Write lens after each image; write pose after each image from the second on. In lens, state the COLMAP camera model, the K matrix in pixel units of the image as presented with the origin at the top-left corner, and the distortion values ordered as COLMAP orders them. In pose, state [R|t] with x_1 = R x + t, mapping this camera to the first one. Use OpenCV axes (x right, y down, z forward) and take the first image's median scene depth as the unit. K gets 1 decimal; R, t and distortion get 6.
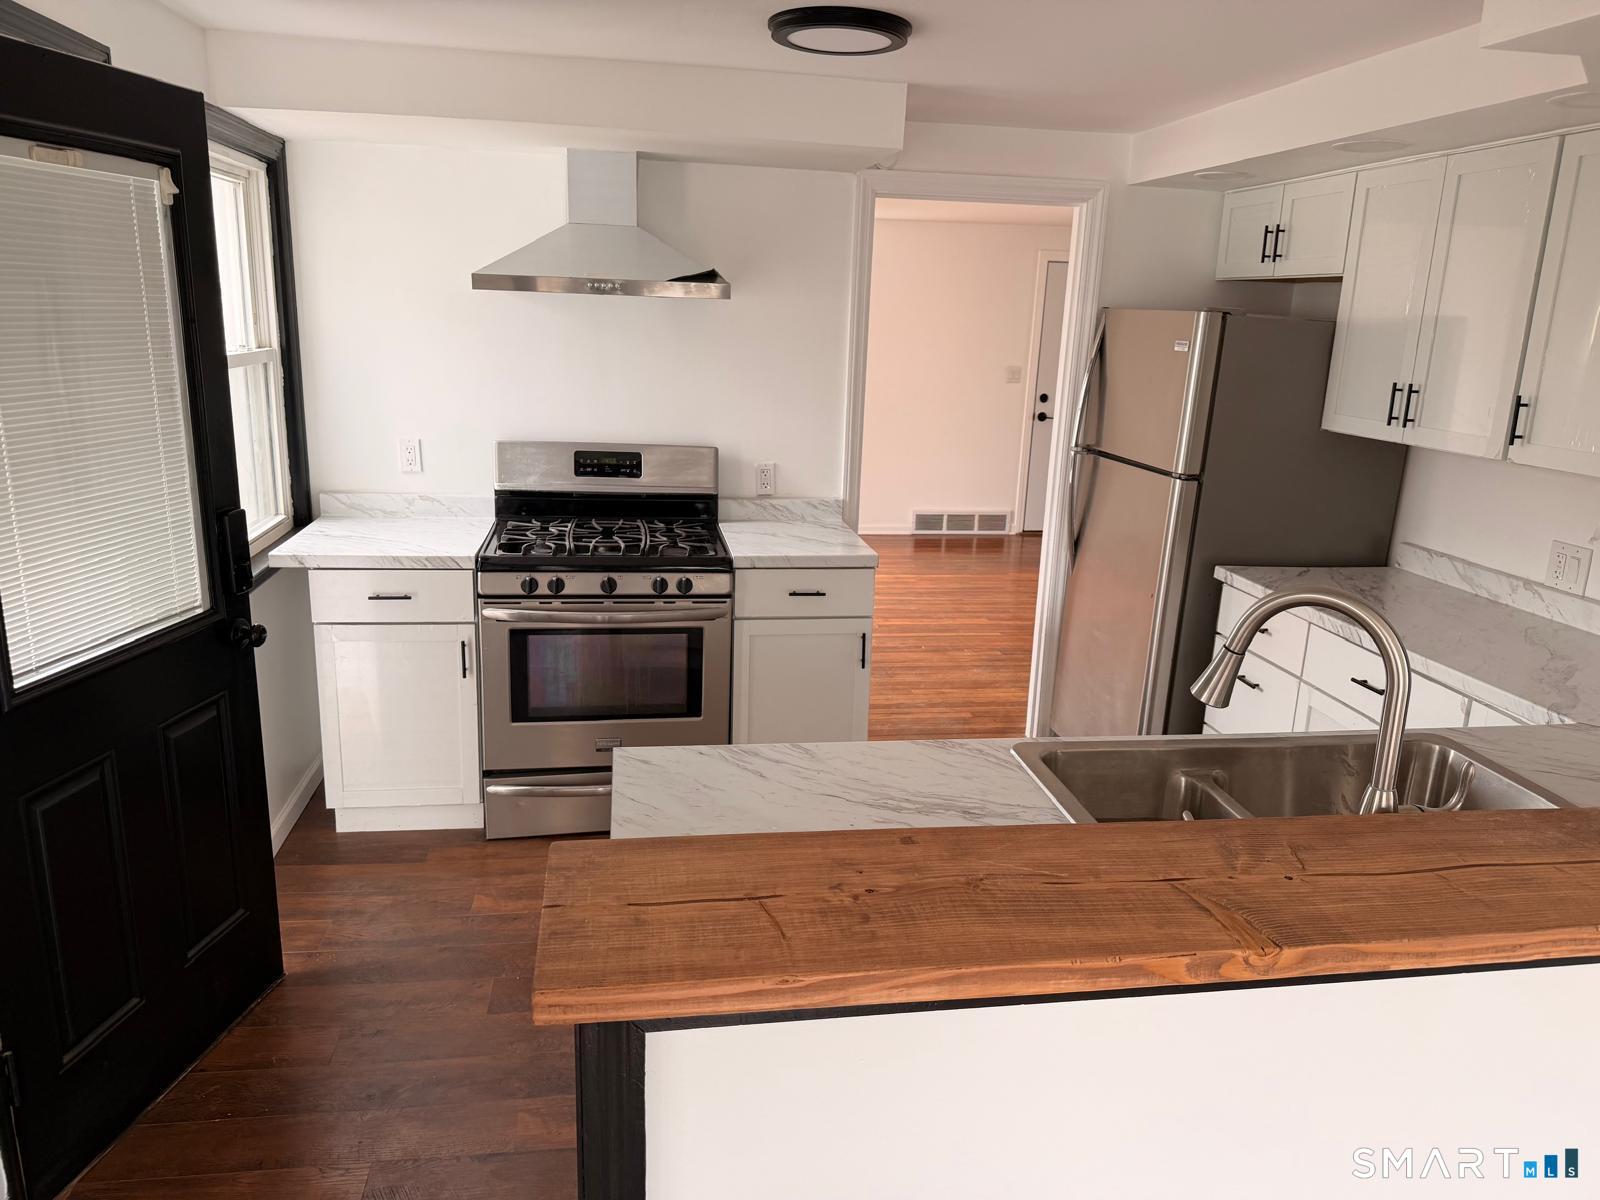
lens RADIAL K [[1126.2, 0, 805.2], [0, 1126.2, 598.2], [0, 0, 1]] dist [0.092354, -0.116600]
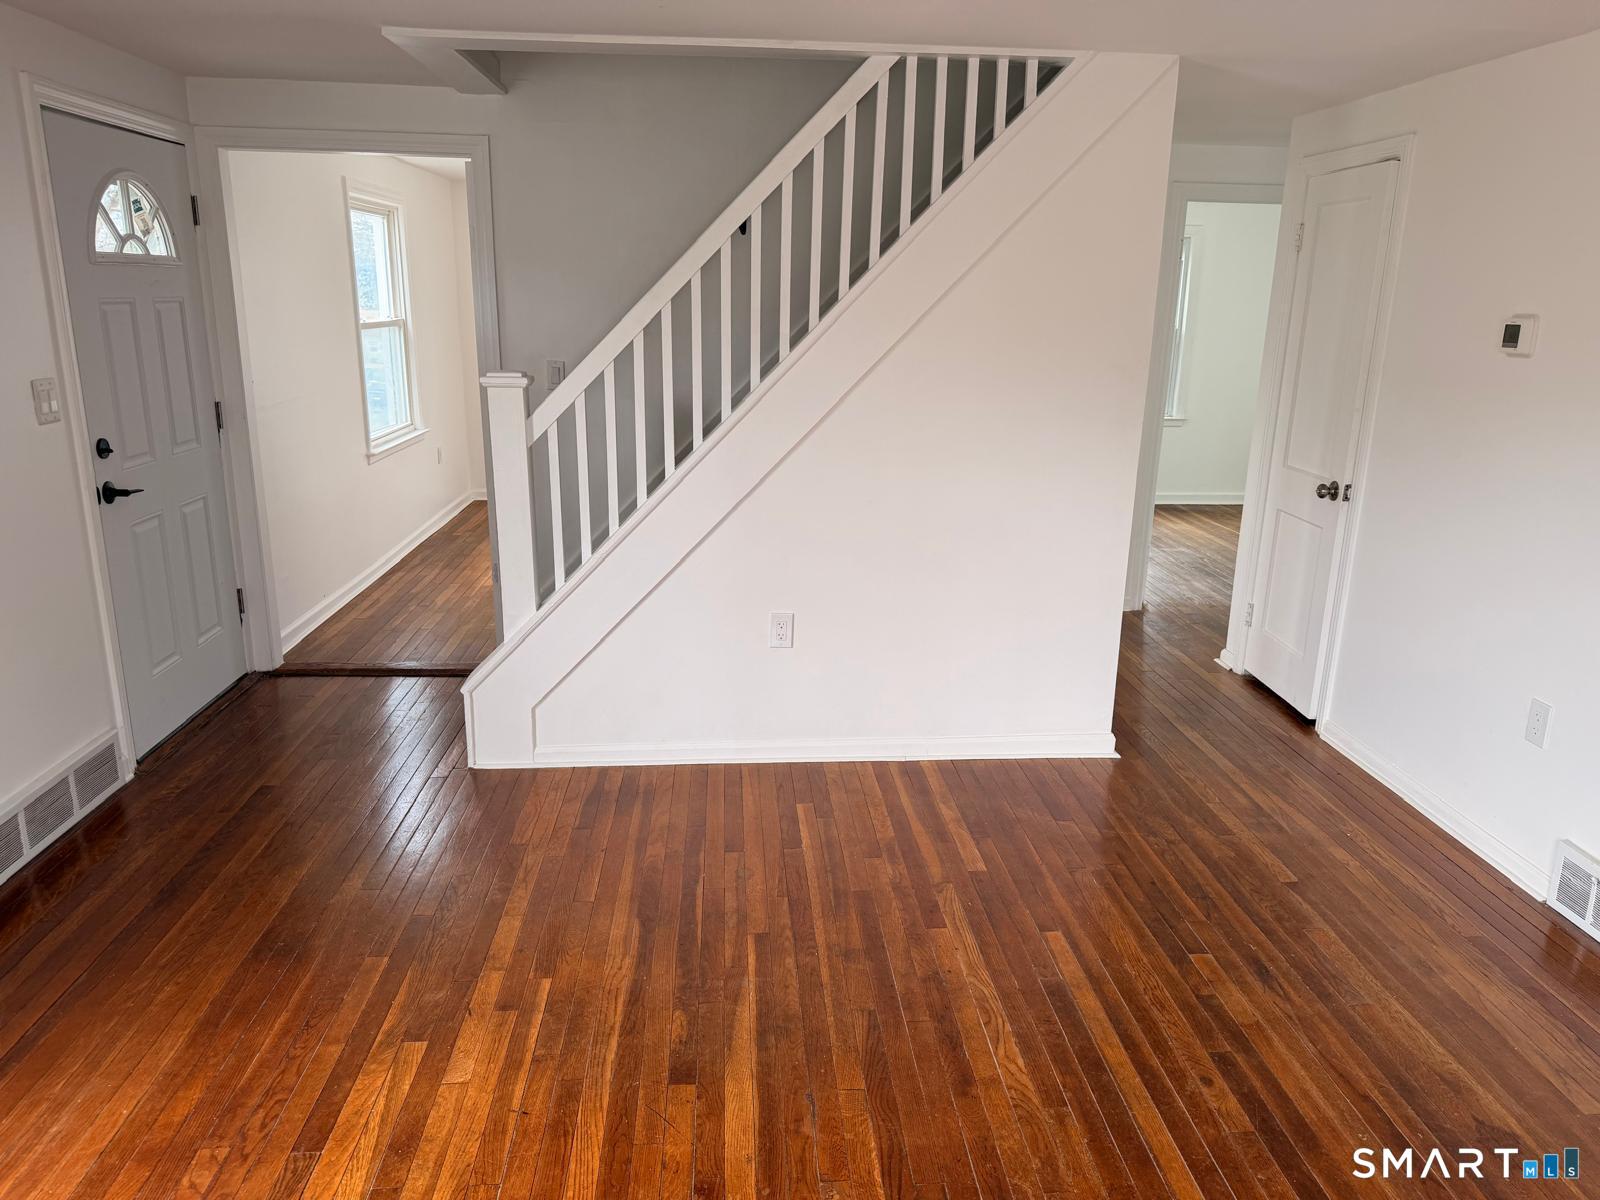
lens RADIAL K [[1126.2, 0, 805.2], [0, 1126.2, 598.2], [0, 0, 1]] dist [0.092354, -0.116600]
pose [[0.087559, -0.291521, 0.952549, -0.176504], [0.231422, 0.936012, 0.265188, -0.174995], [-0.968905, 0.197221, 0.149420, 0.693489]]
